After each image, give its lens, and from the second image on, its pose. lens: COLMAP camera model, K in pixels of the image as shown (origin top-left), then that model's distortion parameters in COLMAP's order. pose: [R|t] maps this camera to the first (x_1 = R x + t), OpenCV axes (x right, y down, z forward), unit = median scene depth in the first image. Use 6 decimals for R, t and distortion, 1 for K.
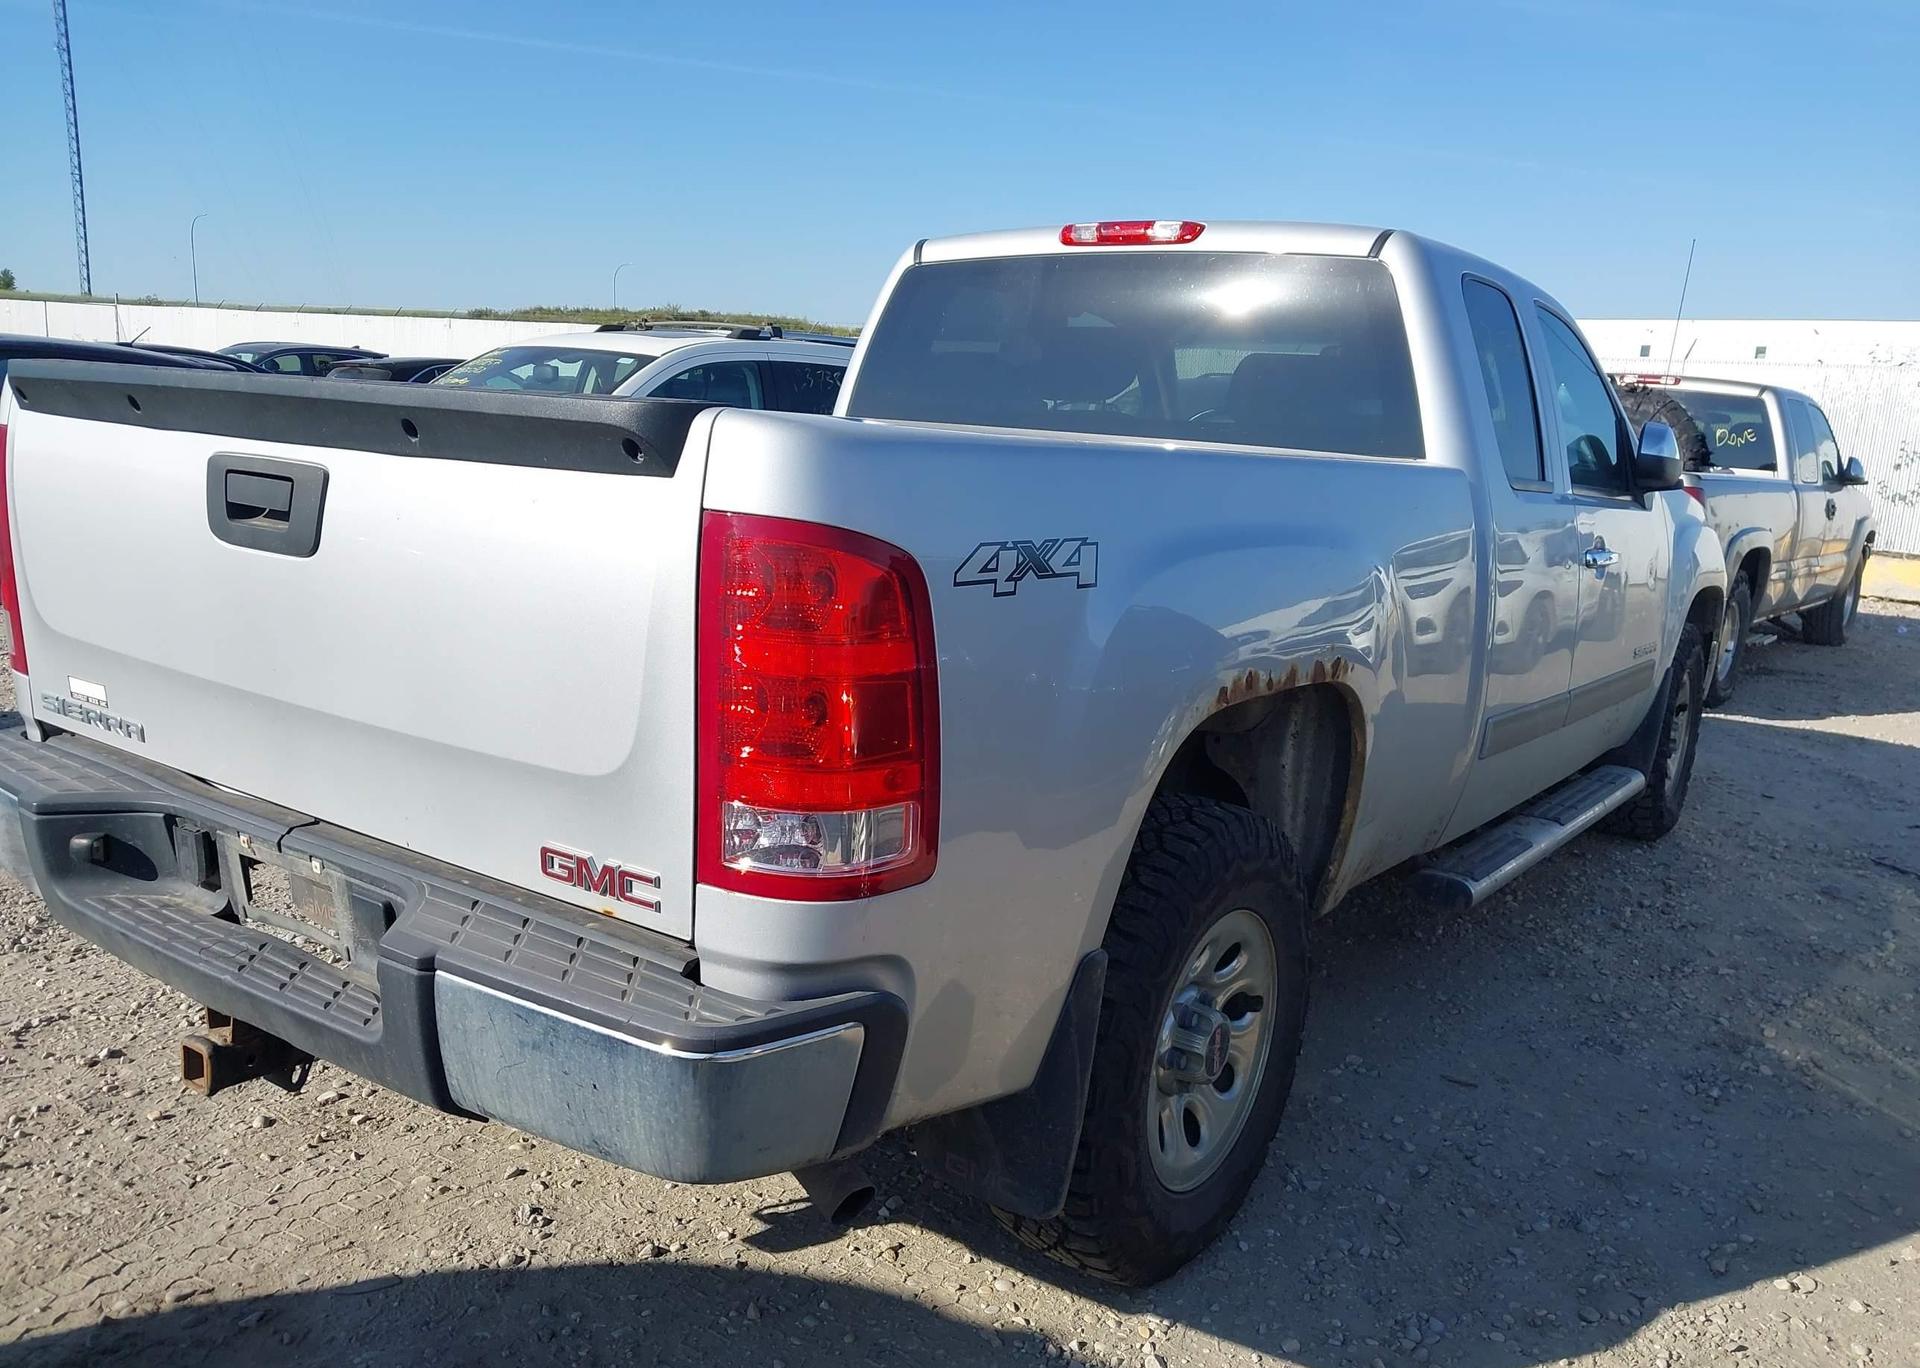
lens RADIAL K [[1455.1, 0, 959.3], [0, 1455.1, 630.4], [0, 0, 1]] dist [-0.011536, -0.004596]
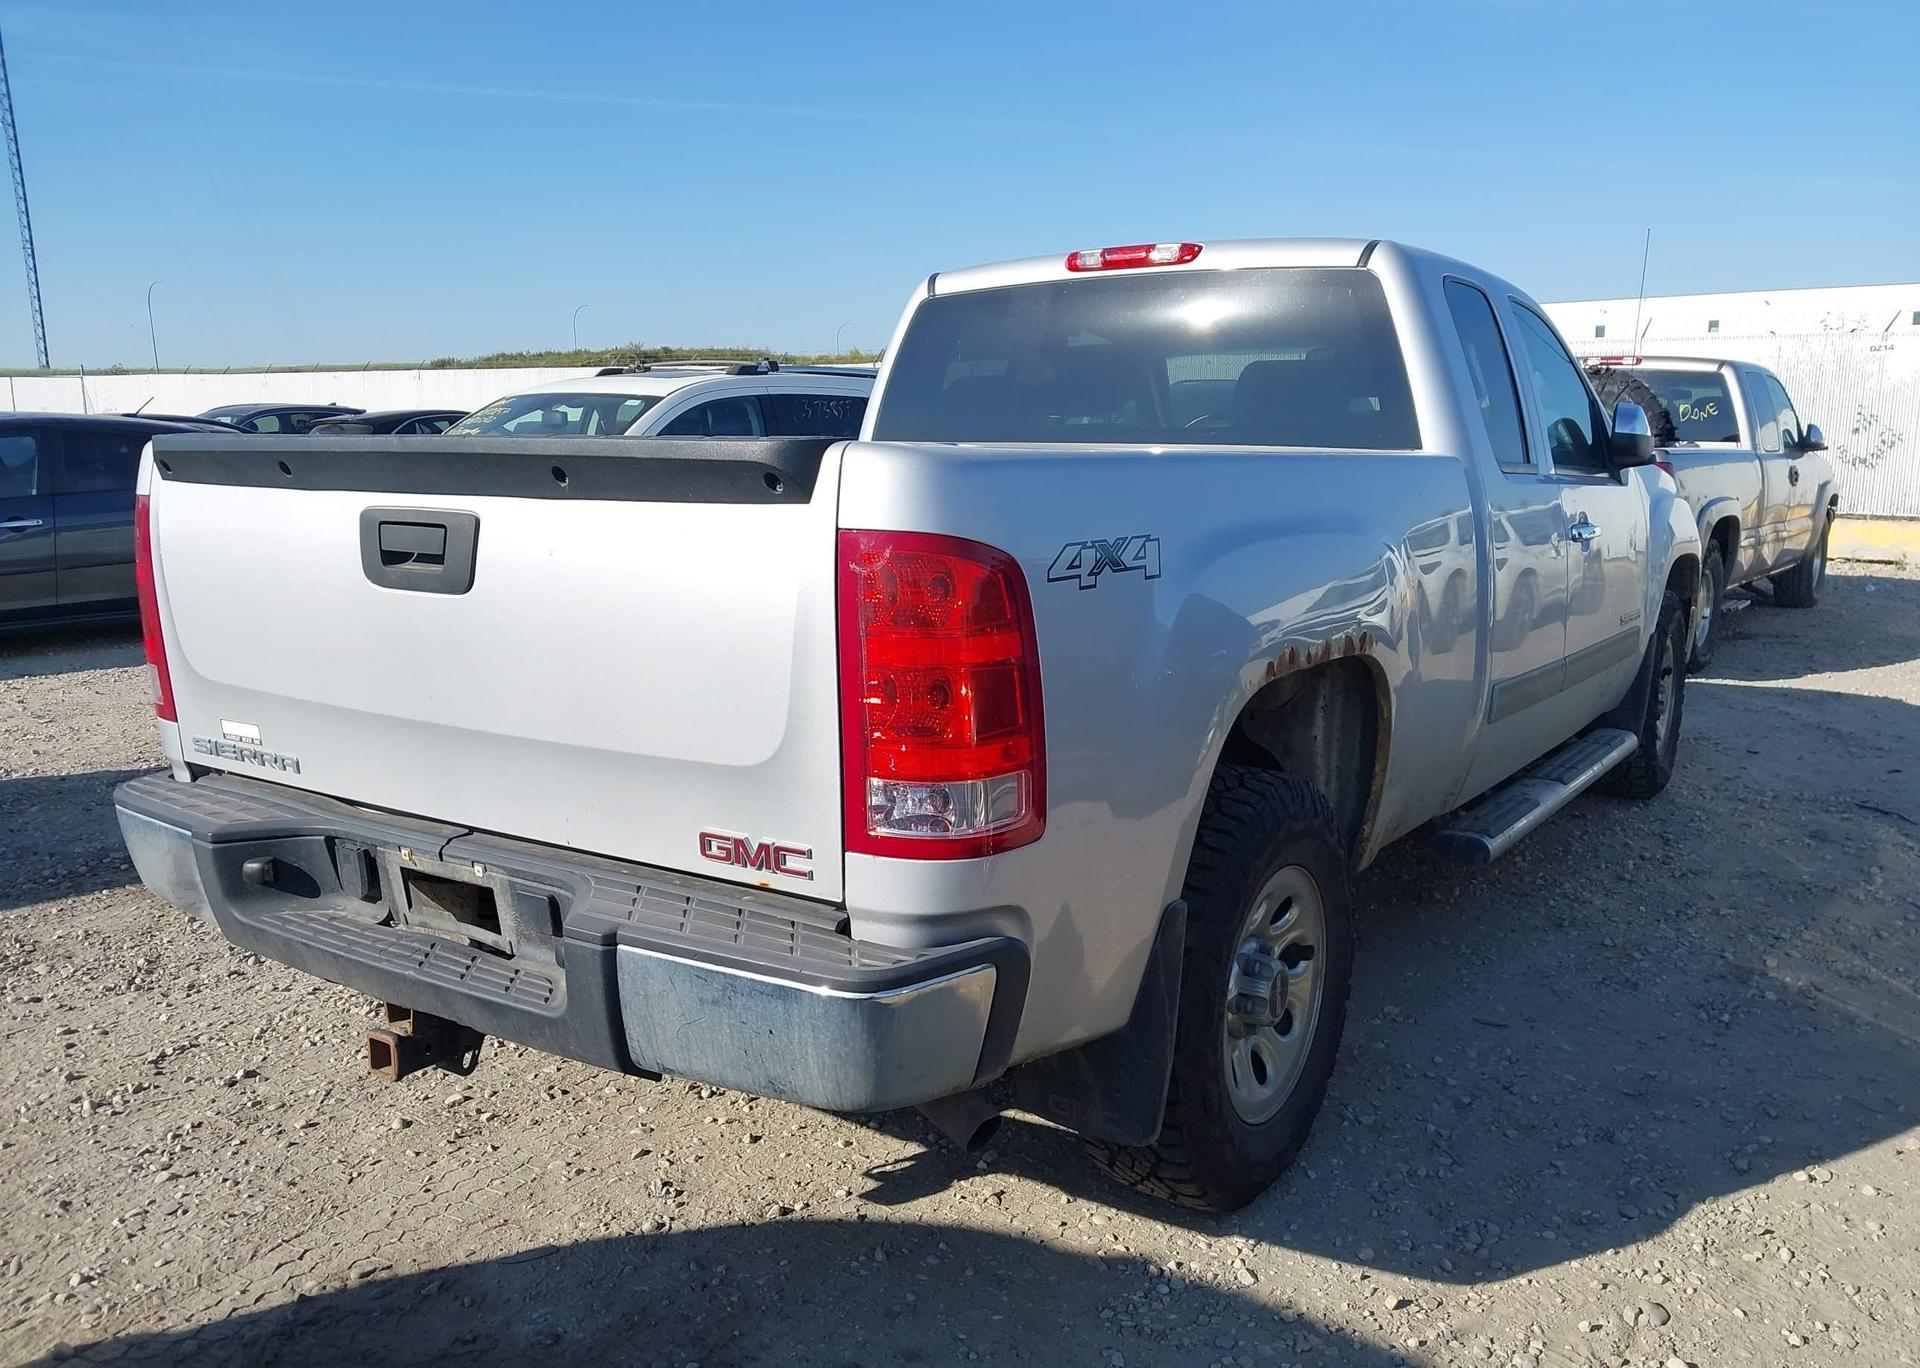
lens RADIAL K [[1455.1, 0, 959.3], [0, 1455.1, 630.4], [0, 0, 1]] dist [-0.011536, -0.004596]
pose [[0.997970, -0.061872, 0.015063, -0.060753], [0.062066, 0.997990, -0.012786, 0.011782], [-0.014242, 0.013695, 0.999805, -0.097737]]
